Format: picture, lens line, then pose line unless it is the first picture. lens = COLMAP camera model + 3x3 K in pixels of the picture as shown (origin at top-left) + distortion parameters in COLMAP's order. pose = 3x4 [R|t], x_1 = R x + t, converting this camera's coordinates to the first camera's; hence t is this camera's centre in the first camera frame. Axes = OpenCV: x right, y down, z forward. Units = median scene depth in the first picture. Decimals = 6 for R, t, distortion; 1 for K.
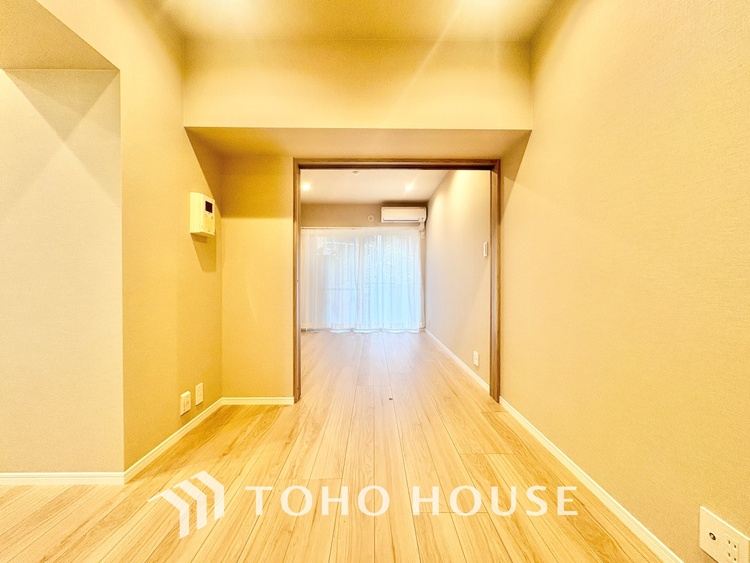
lens RADIAL K [[300.1, 0, 374.8], [0, 300.1, 281.9], [0, 0, 1]] dist [0.000889, -0.000268]
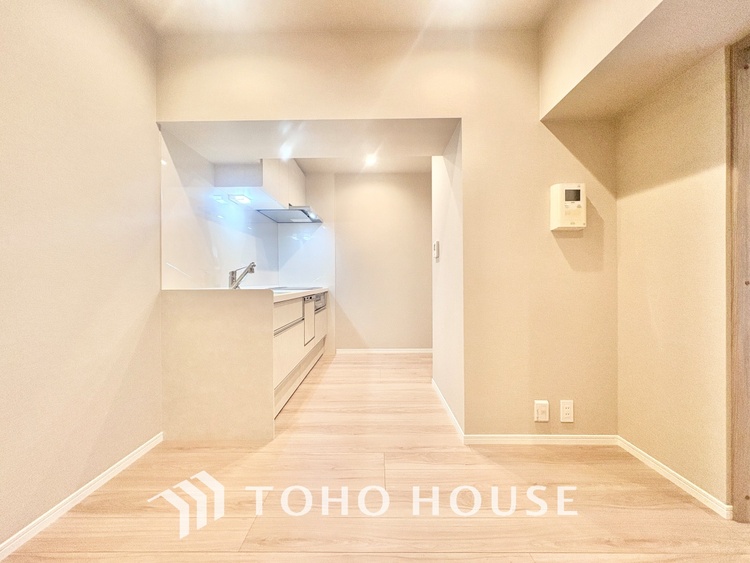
lens RADIAL K [[300.1, 0, 376.5], [0, 300.1, 280.9], [0, 0, 1]] dist [0.000889, -0.000268]
pose [[-0.015808, 0.003167, -0.999870, 0.308211], [0.000484, 0.999995, 0.003160, -0.011522], [0.999875, -0.000434, -0.015809, 0.467398]]
